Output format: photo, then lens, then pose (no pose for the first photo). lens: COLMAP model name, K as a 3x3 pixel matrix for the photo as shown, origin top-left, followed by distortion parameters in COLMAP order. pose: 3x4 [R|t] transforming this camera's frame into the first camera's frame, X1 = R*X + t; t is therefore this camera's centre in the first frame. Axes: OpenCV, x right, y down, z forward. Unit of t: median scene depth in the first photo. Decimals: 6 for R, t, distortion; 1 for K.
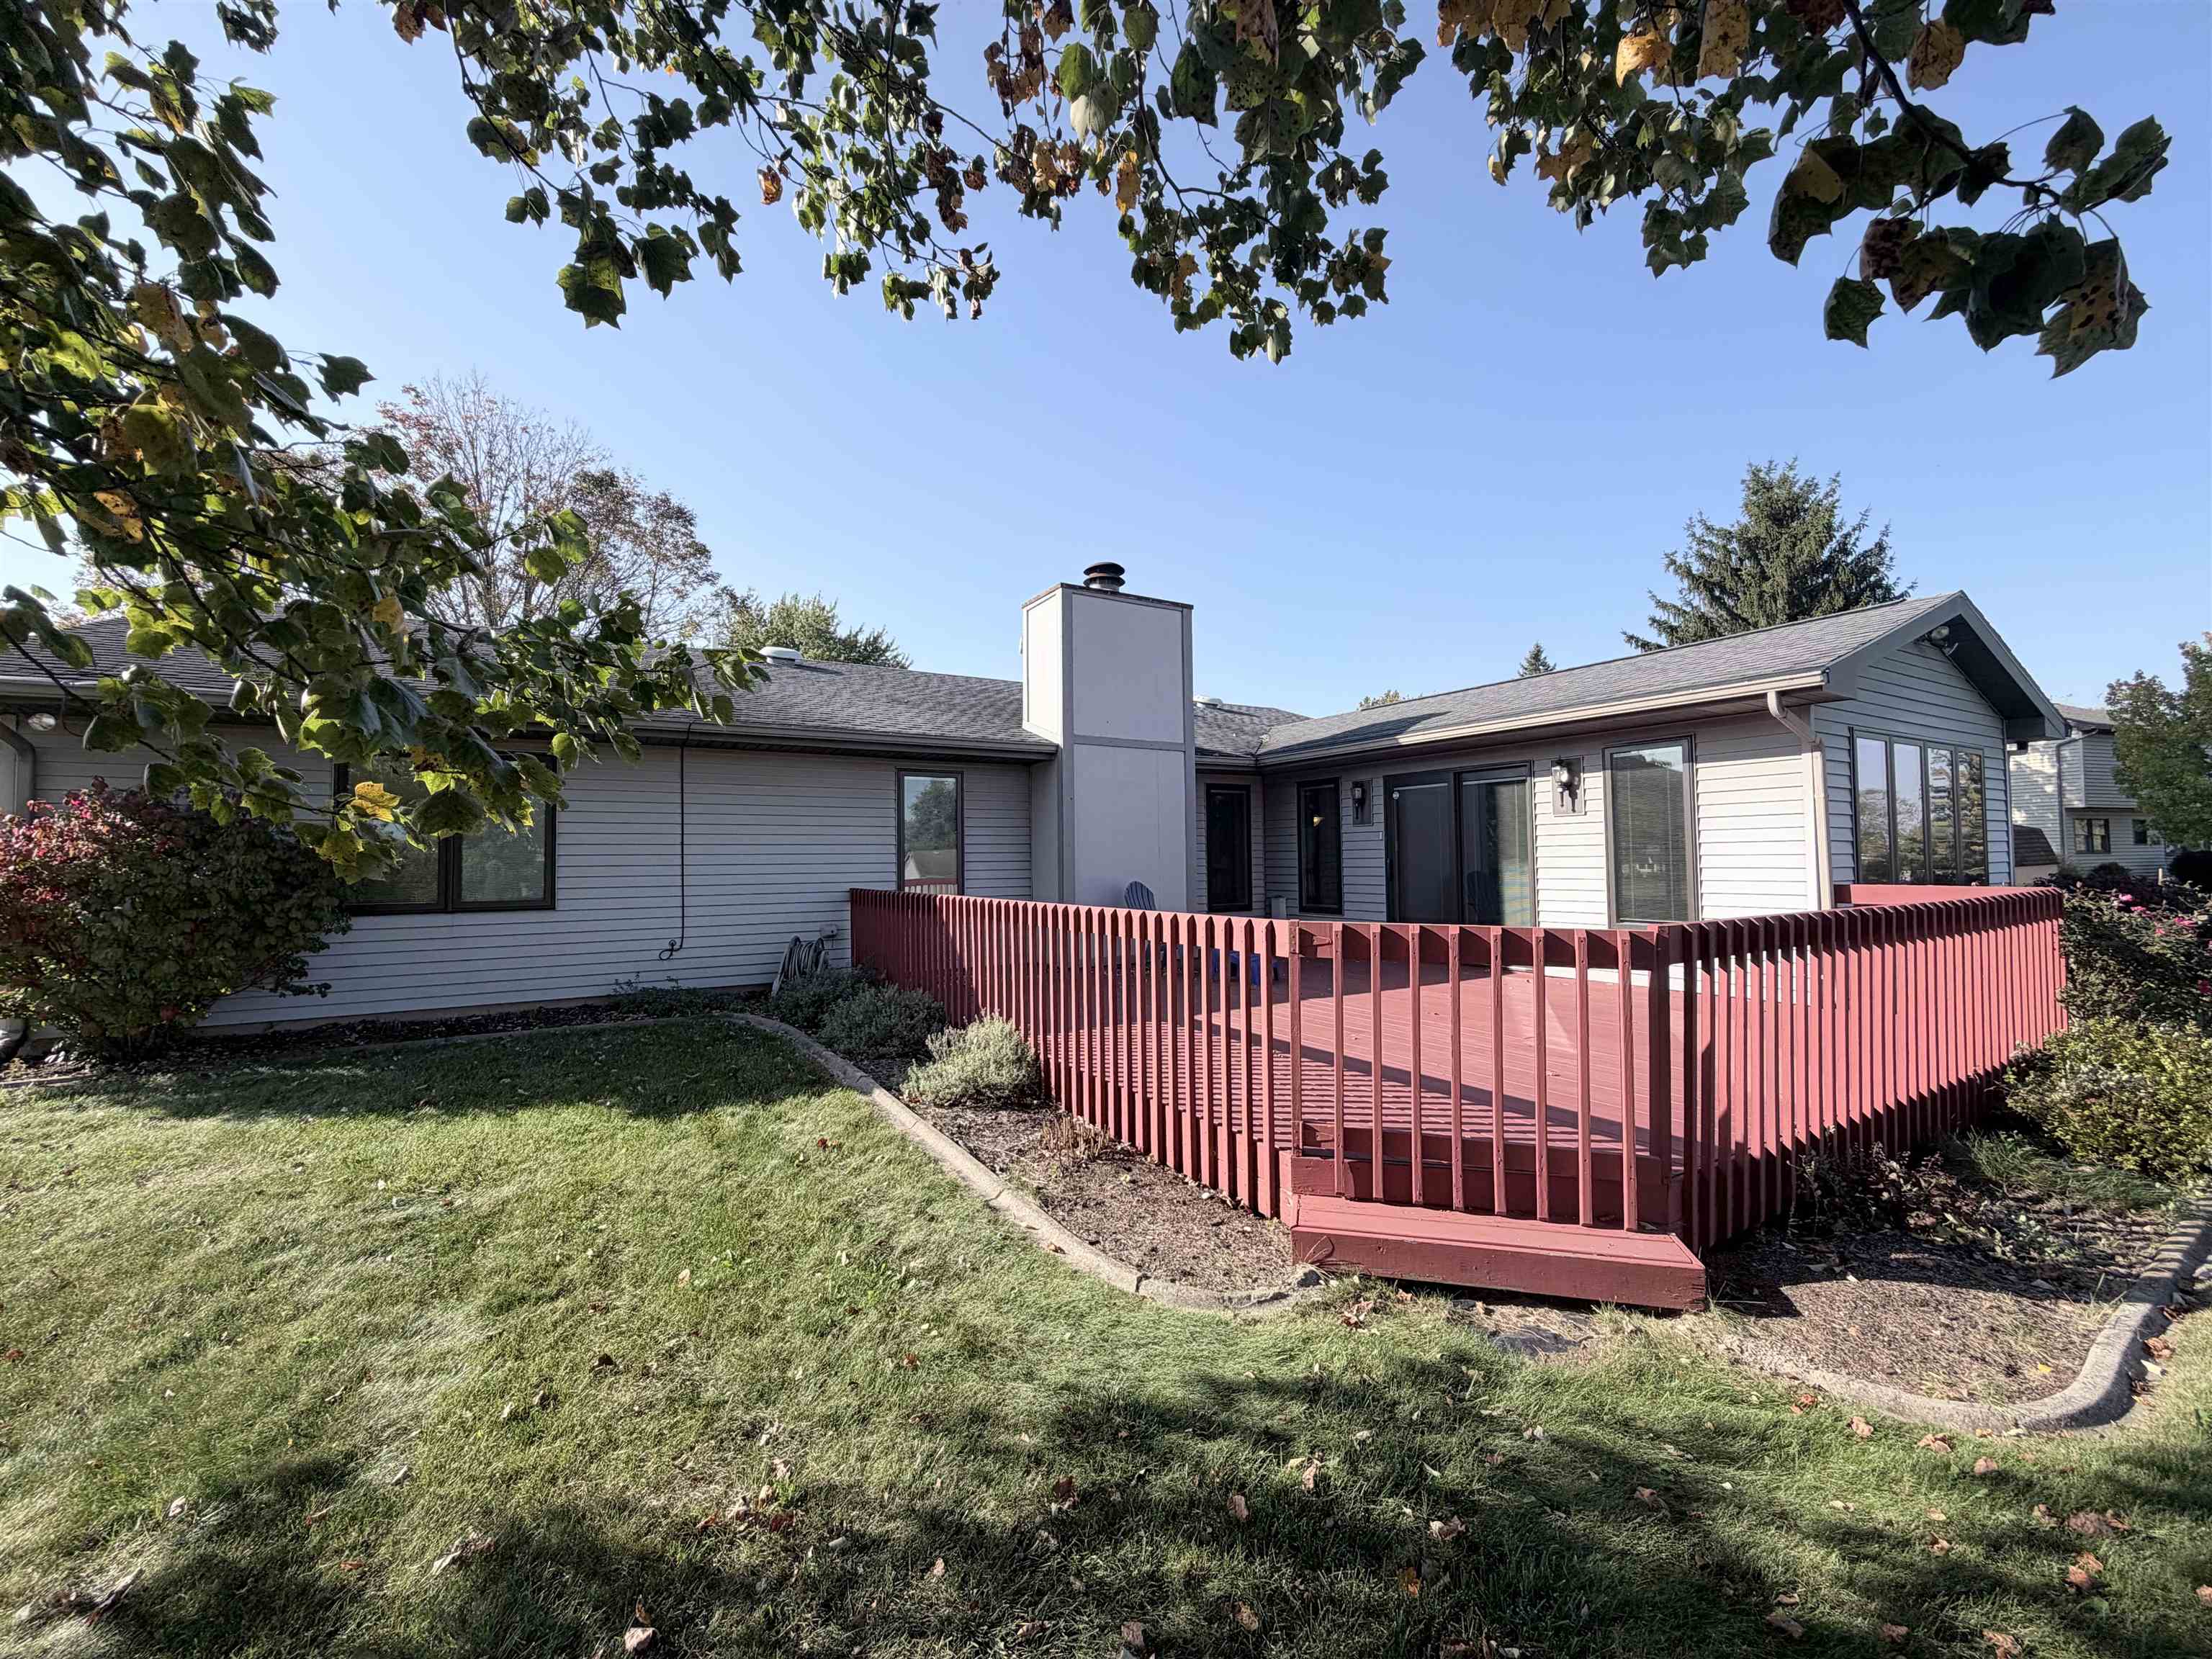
lens RADIAL K [[883.0, 0, 1106.0], [0, 883.0, 831.6], [0, 0, 1]] dist [0.006301, -0.000506]
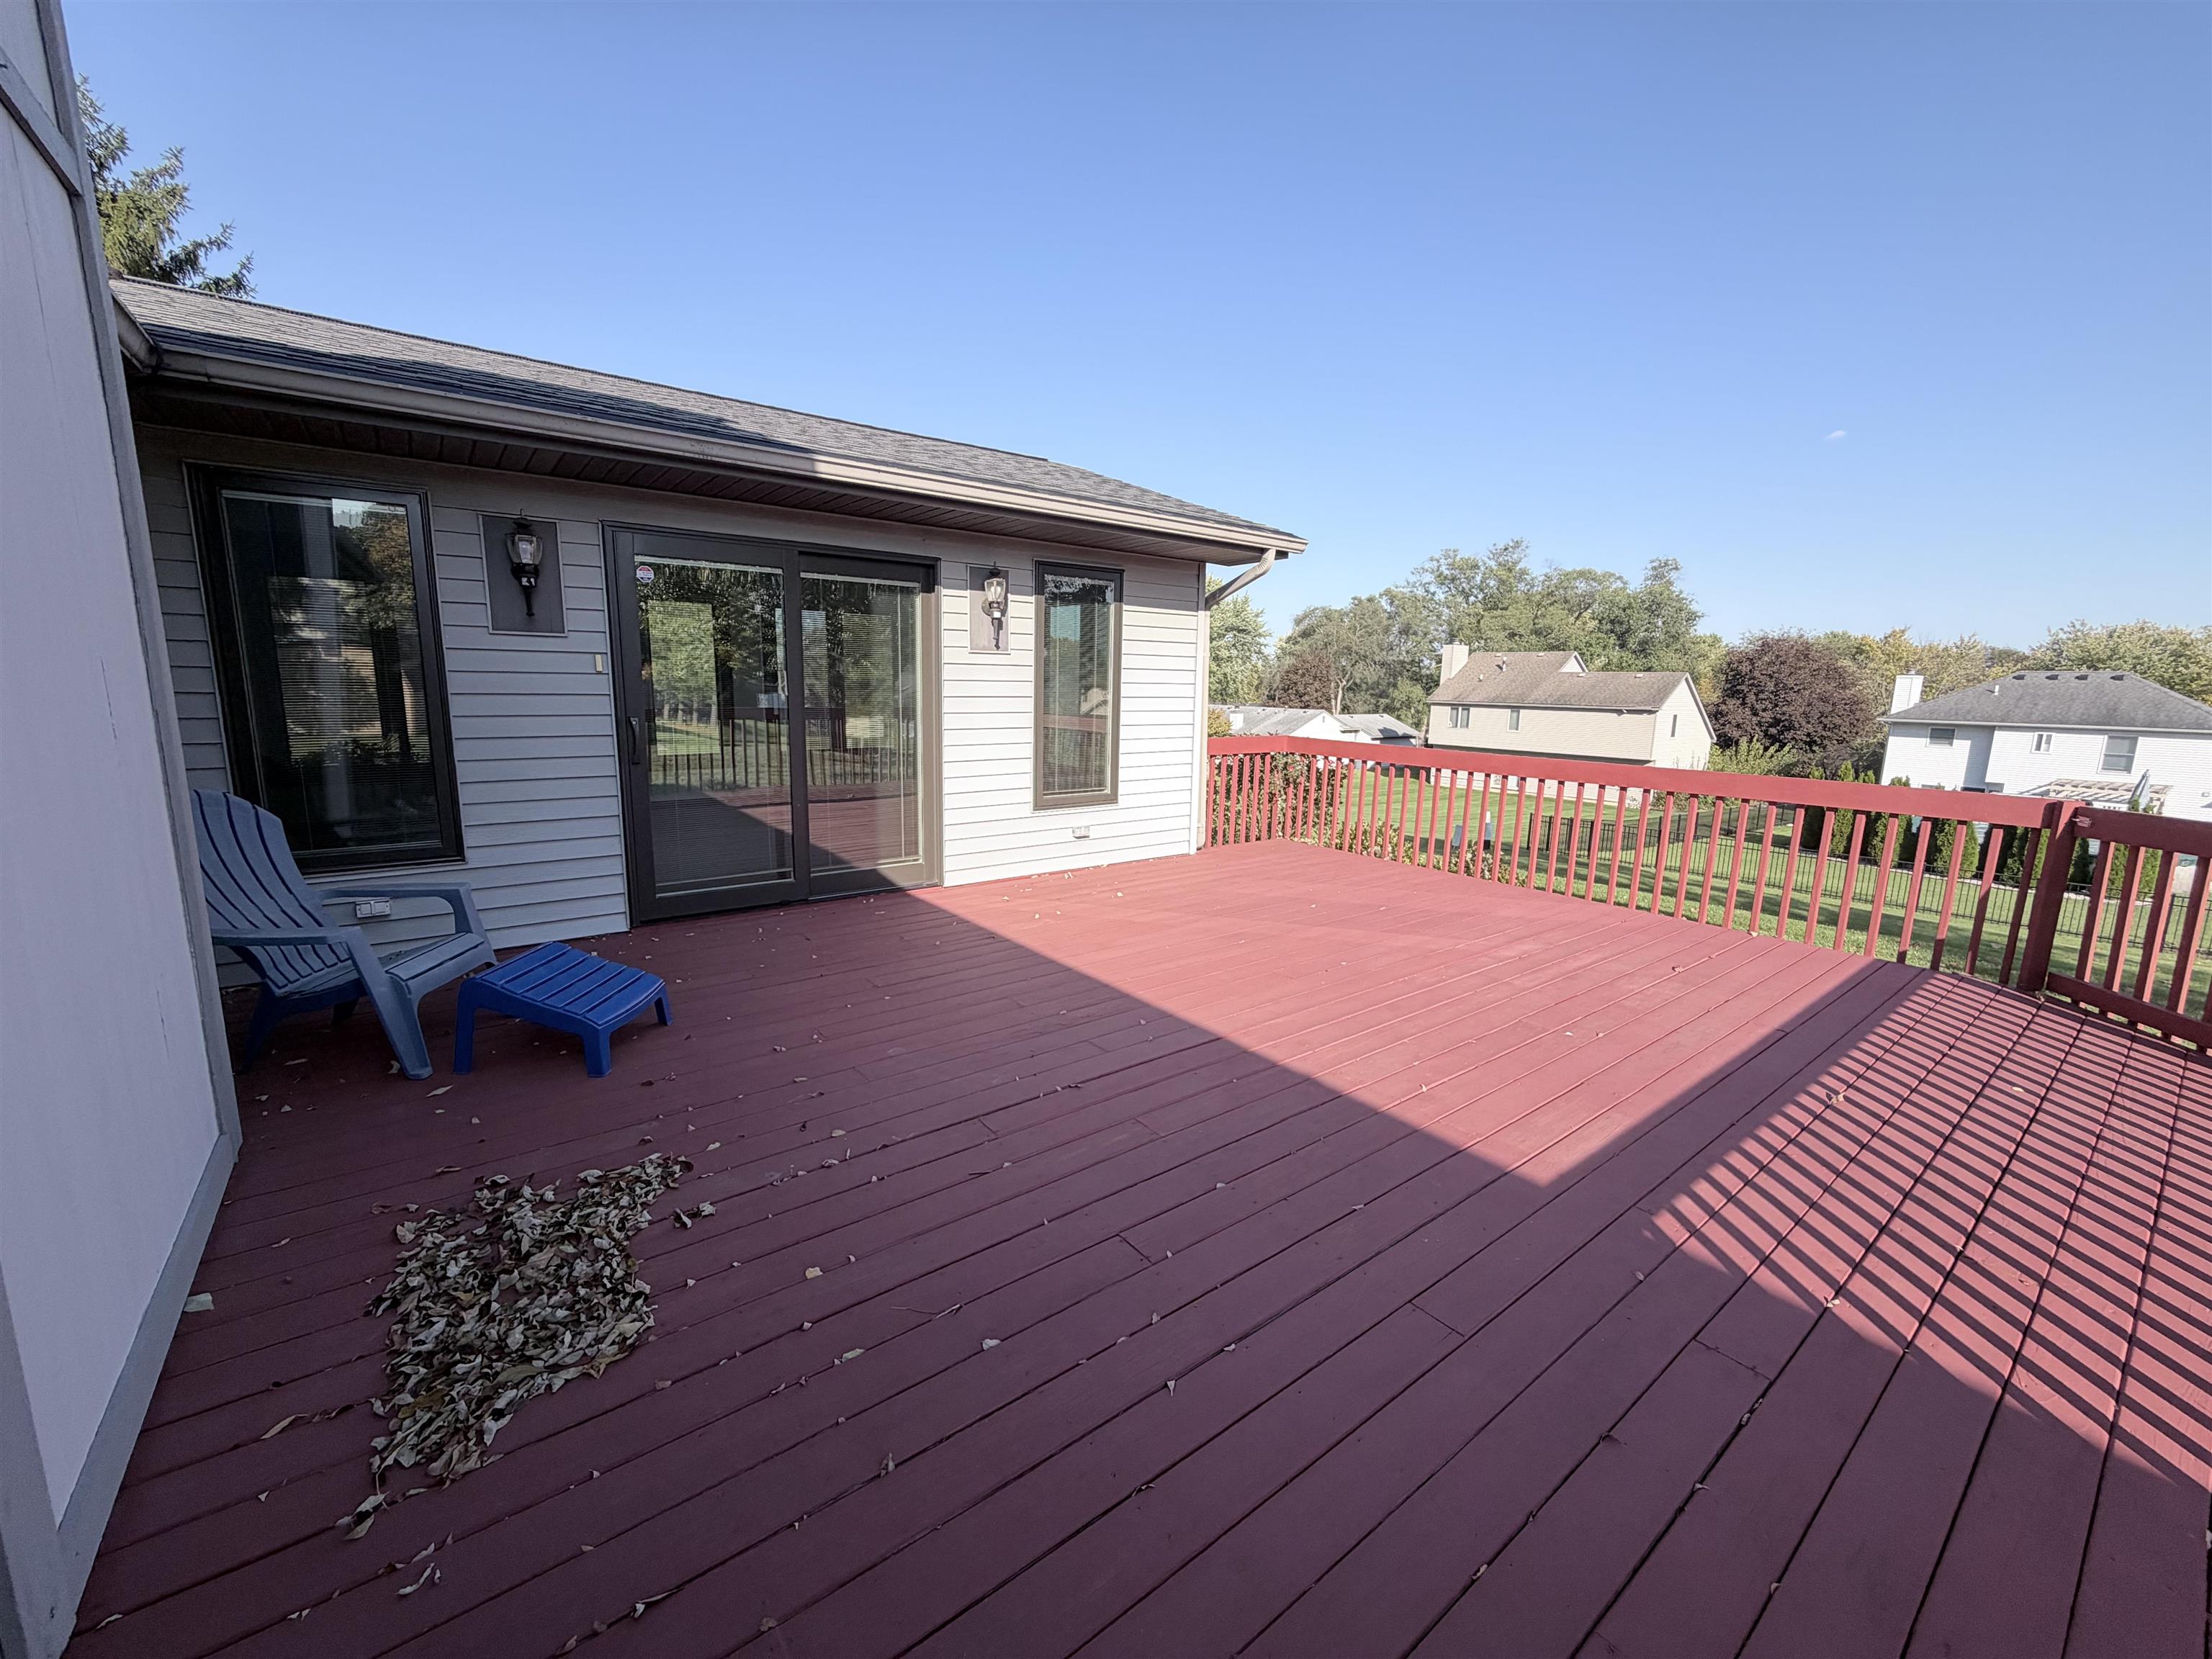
lens RADIAL K [[883.0, 0, 1106.0], [0, 883.0, 831.6], [0, 0, 1]] dist [0.006301, -0.000506]
pose [[-0.115836, -0.159766, 0.980335, -0.400525], [-0.044639, 0.986819, 0.155548, 0.017841], [-0.992265, -0.025744, -0.121441, 1.988489]]
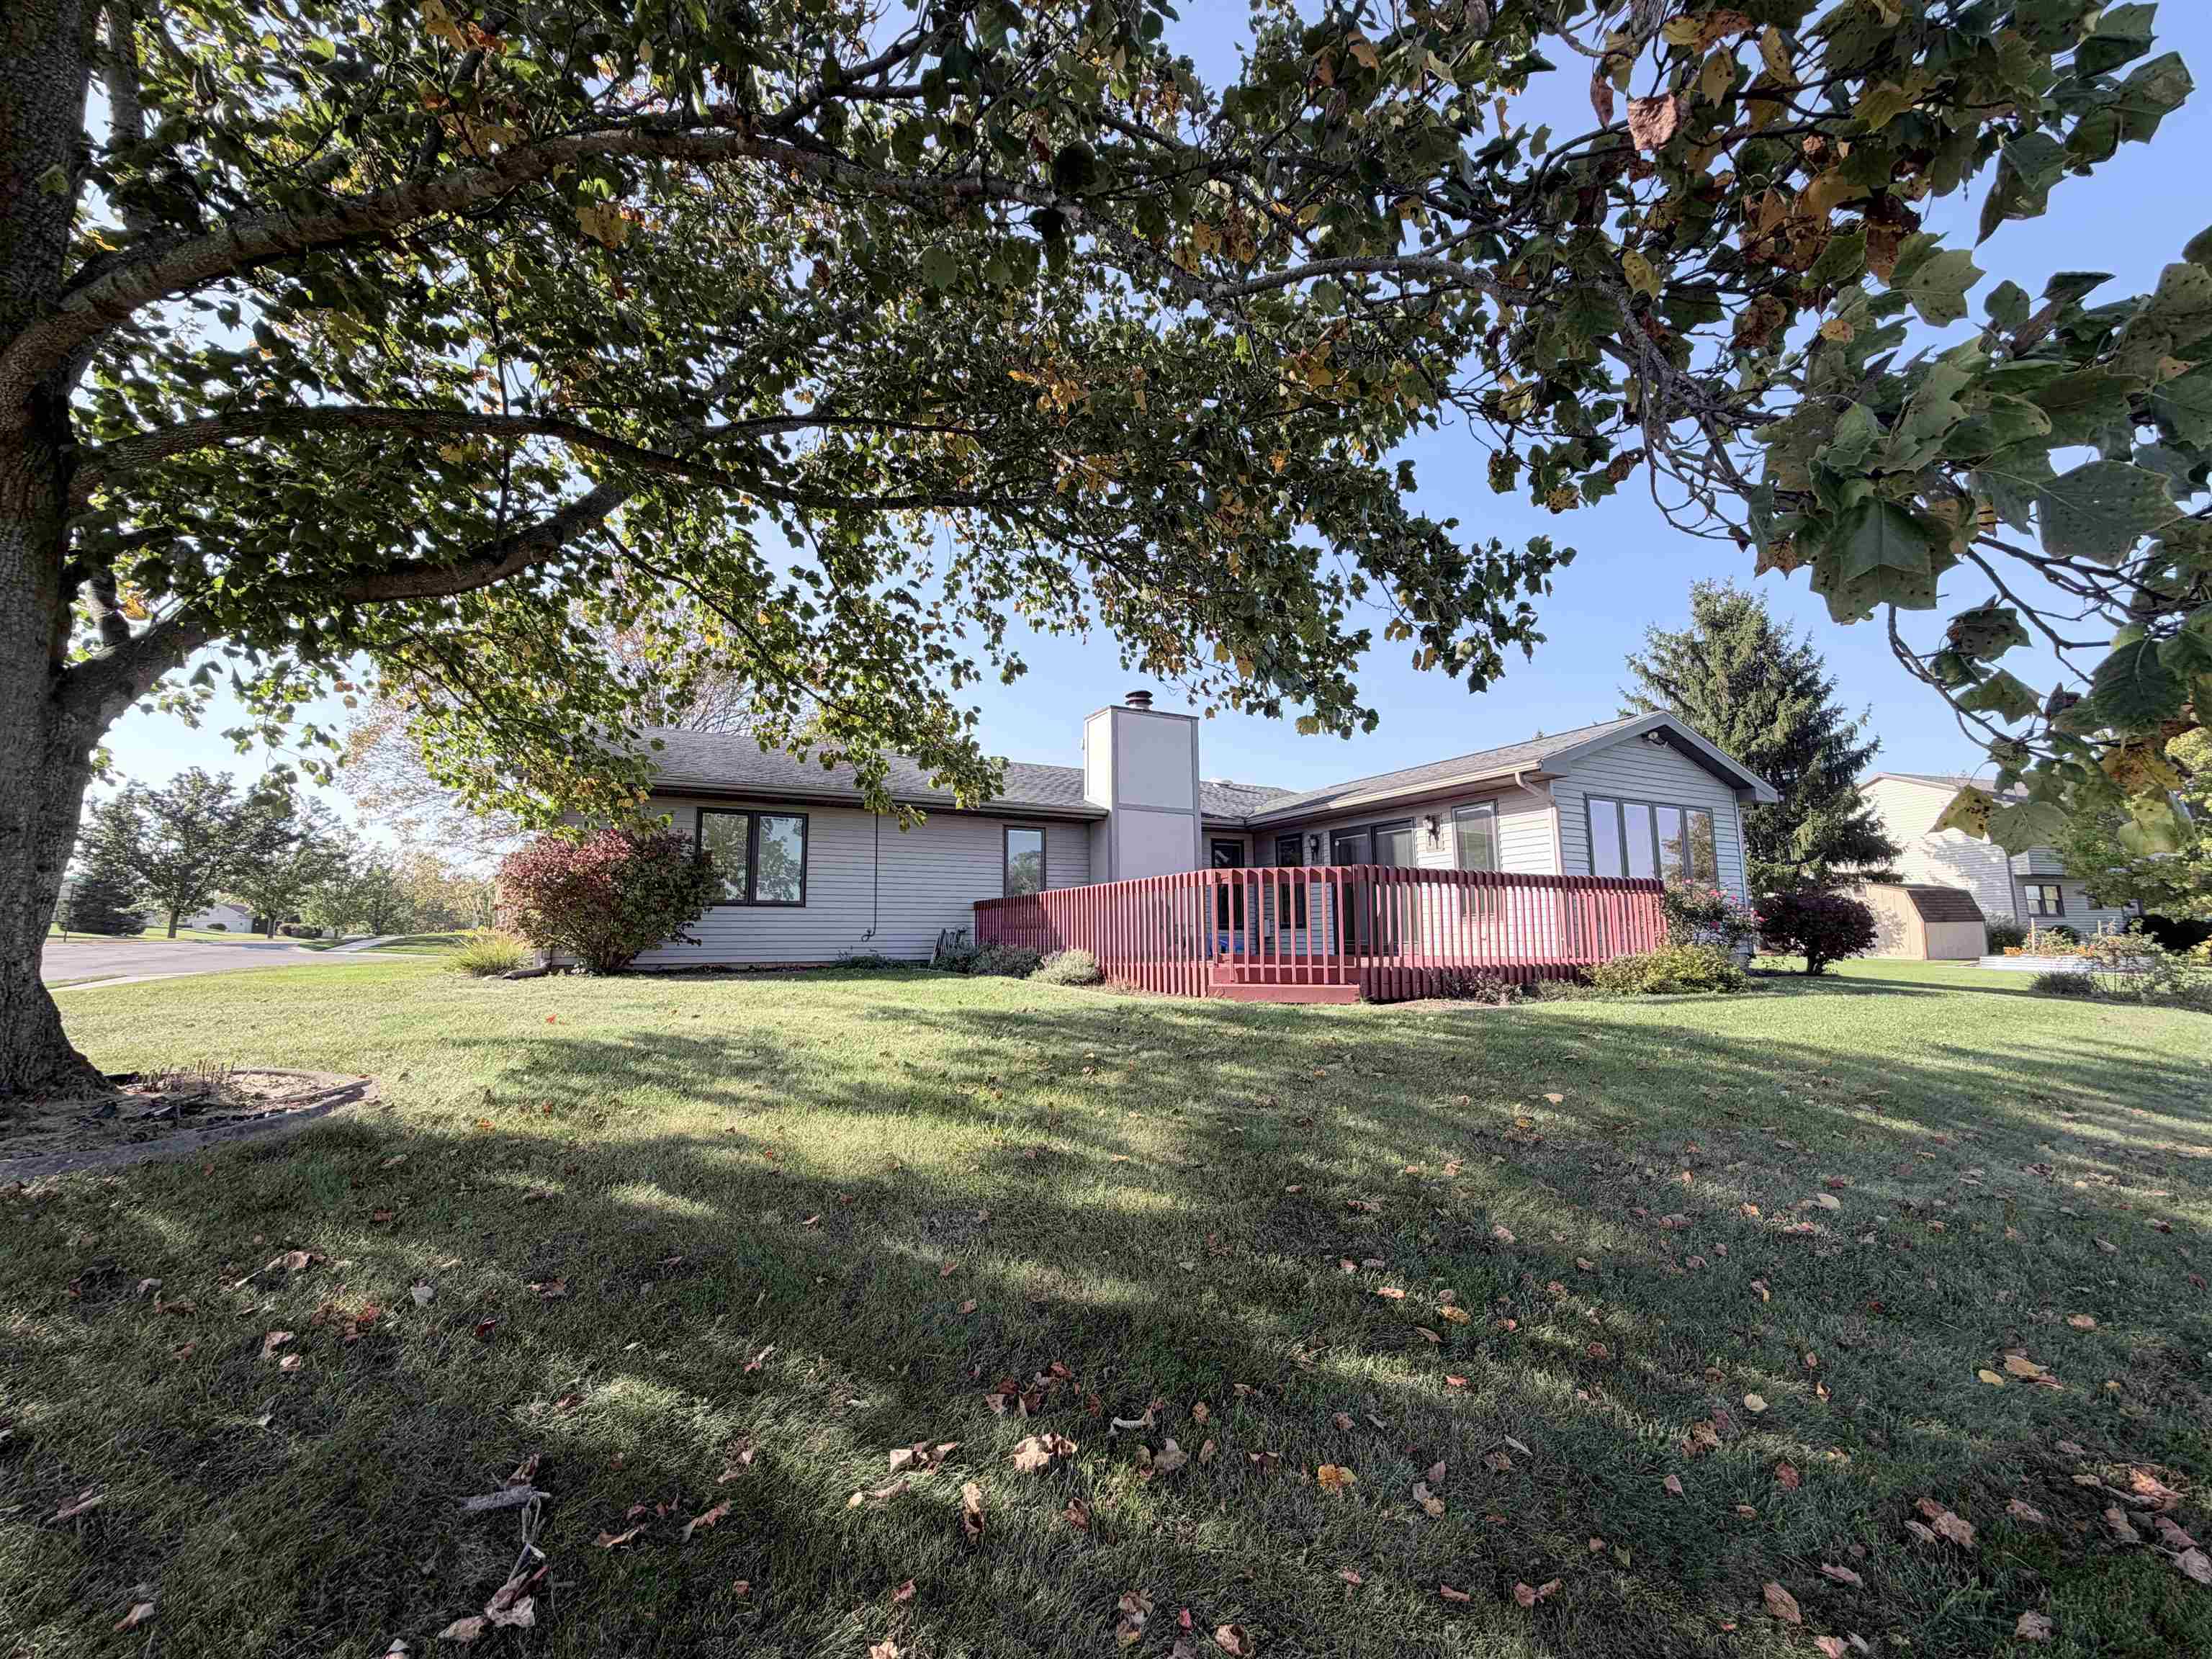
lens RADIAL K [[883.0, 0, 1106.0], [0, 883.0, 831.6], [0, 0, 1]] dist [0.006301, -0.000506]
pose [[0.998686, -0.003086, -0.051149, 0.044242], [-0.001723, 0.995599, -0.093702, 0.191789], [0.051213, 0.093667, 0.994286, -1.192663]]
